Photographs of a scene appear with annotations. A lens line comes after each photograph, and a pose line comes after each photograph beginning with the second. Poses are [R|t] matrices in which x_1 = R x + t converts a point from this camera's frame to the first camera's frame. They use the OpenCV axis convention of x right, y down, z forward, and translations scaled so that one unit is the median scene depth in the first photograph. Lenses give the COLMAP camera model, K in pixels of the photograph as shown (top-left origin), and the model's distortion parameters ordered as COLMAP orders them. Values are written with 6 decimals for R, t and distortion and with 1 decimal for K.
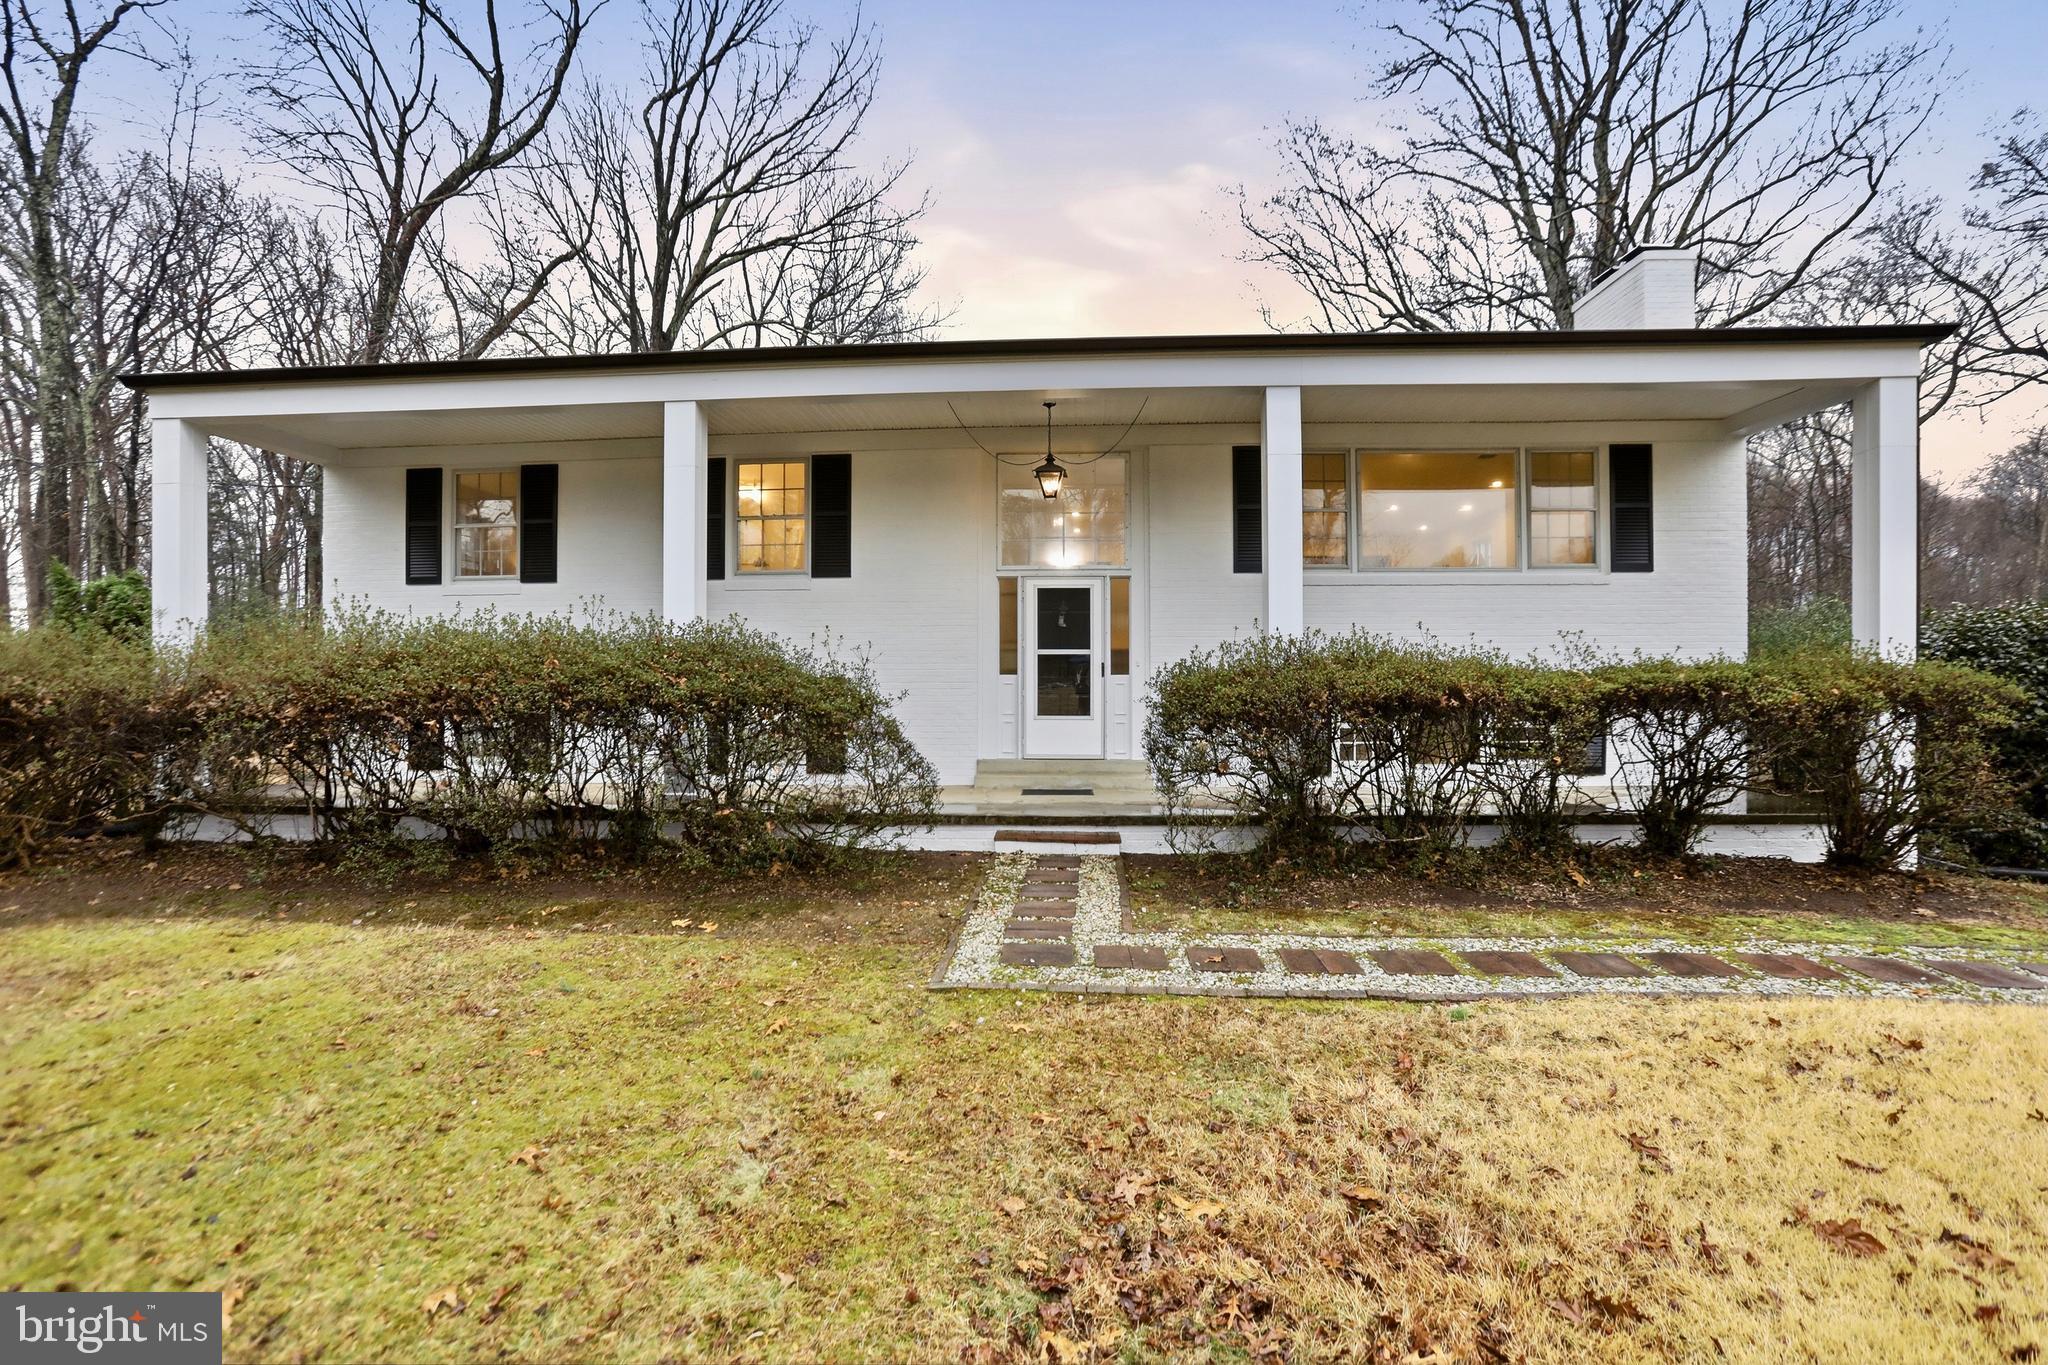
lens RADIAL K [[922.4, 0, 1024.0], [0, 922.4, 682.5], [0, 0, 1]] dist [-0.027880, 0.000302]
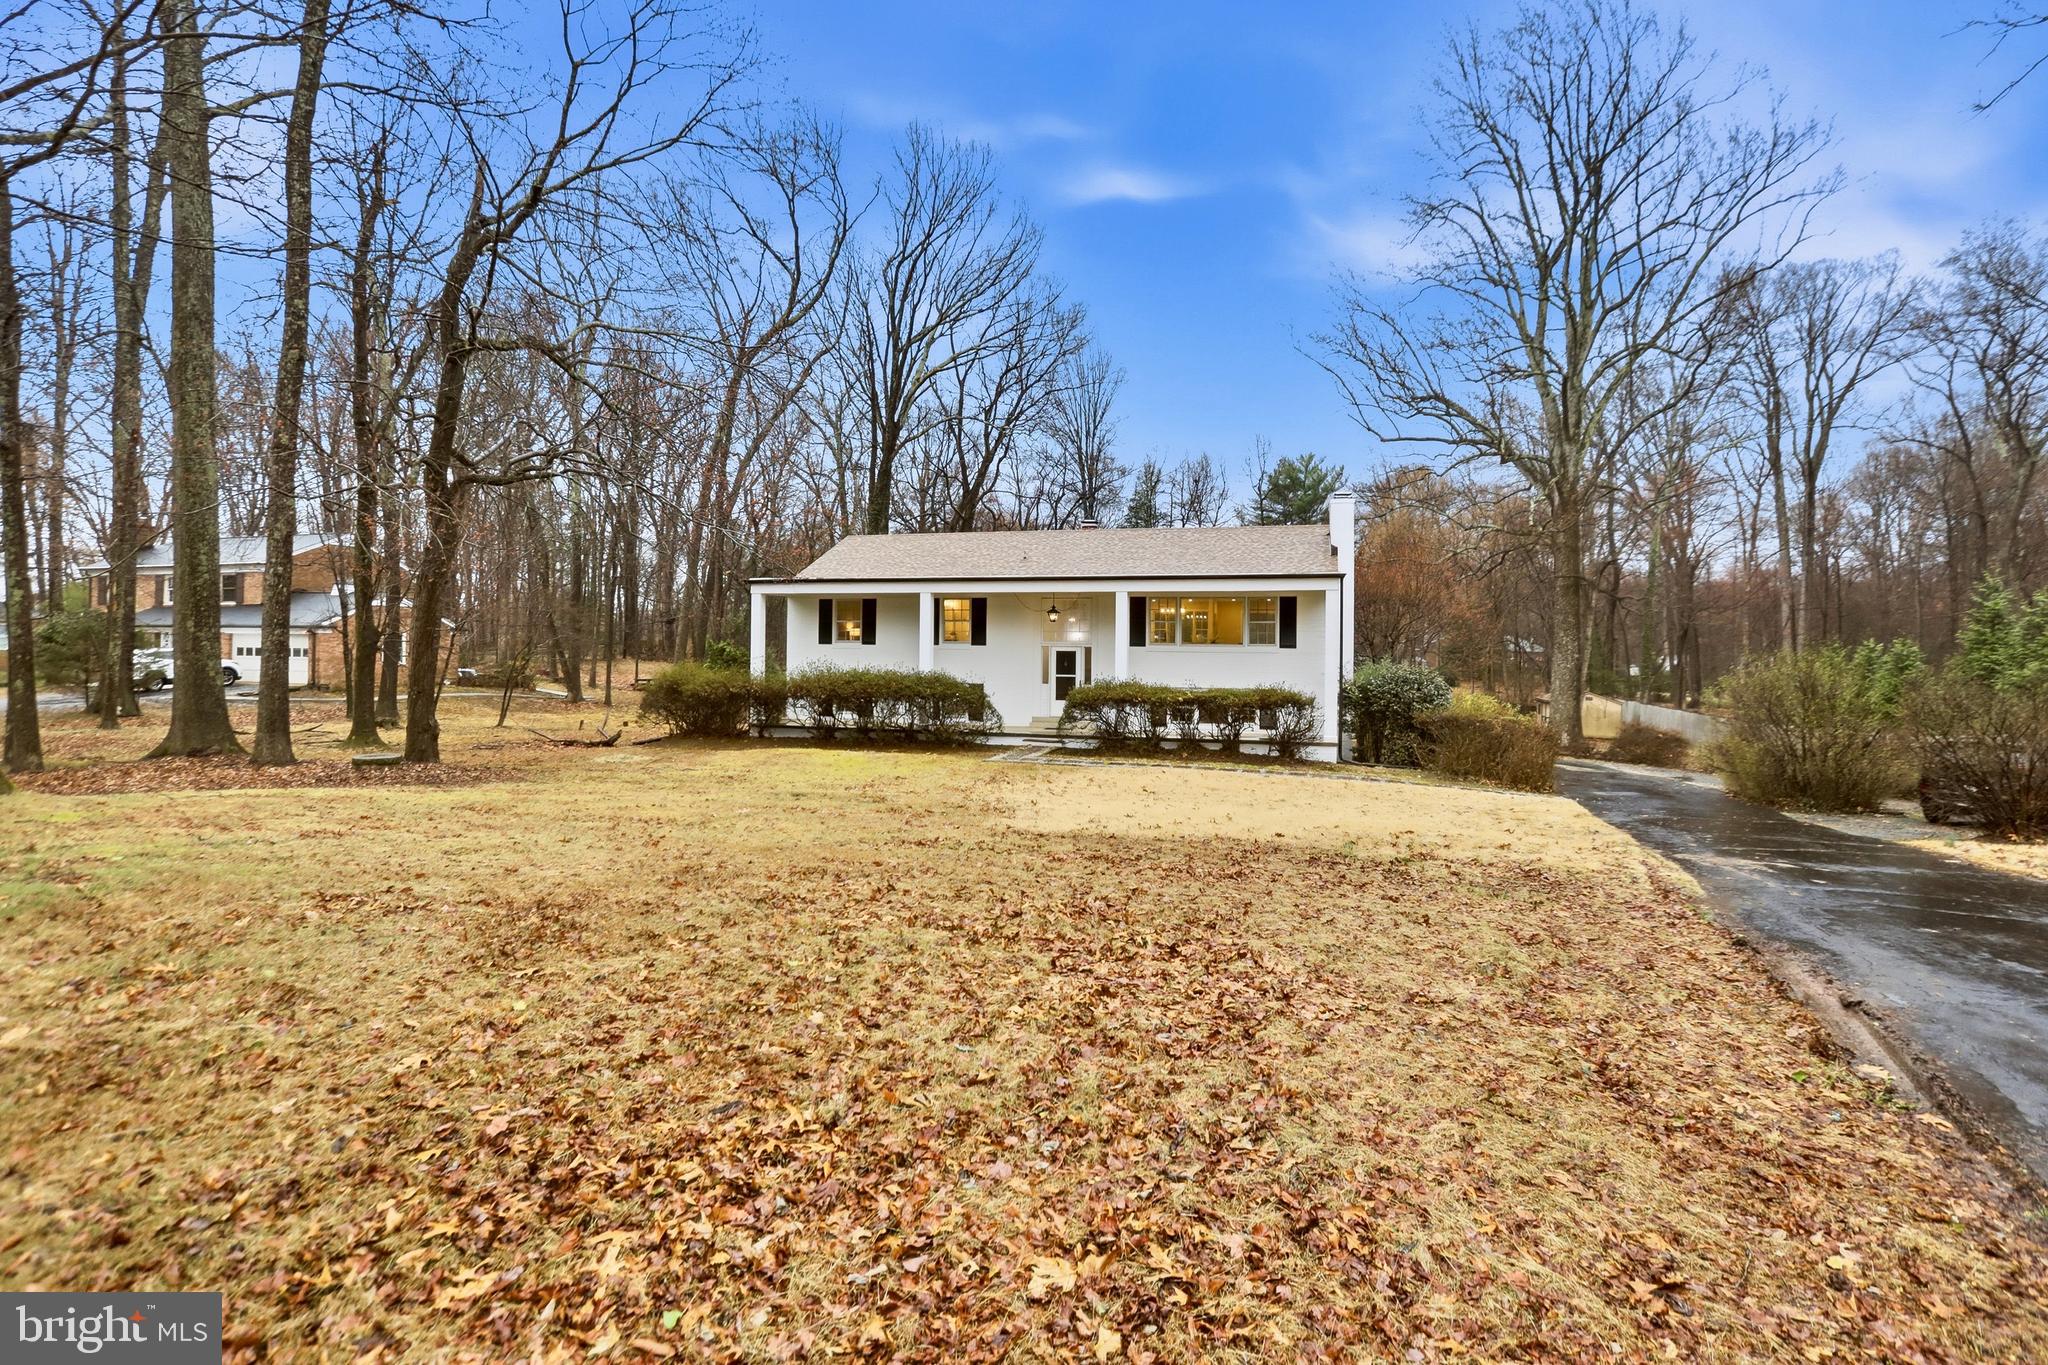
lens RADIAL K [[985.0, 0, 1015.3], [0, 985.0, 652.6], [0, 0, 1]] dist [-0.005776, 0.000739]
pose [[0.973155, 0.009173, -0.229970, 0.526896], [-0.009067, 0.999958, 0.001517, -0.100263], [0.229974, 0.000609, 0.973197, -1.668718]]
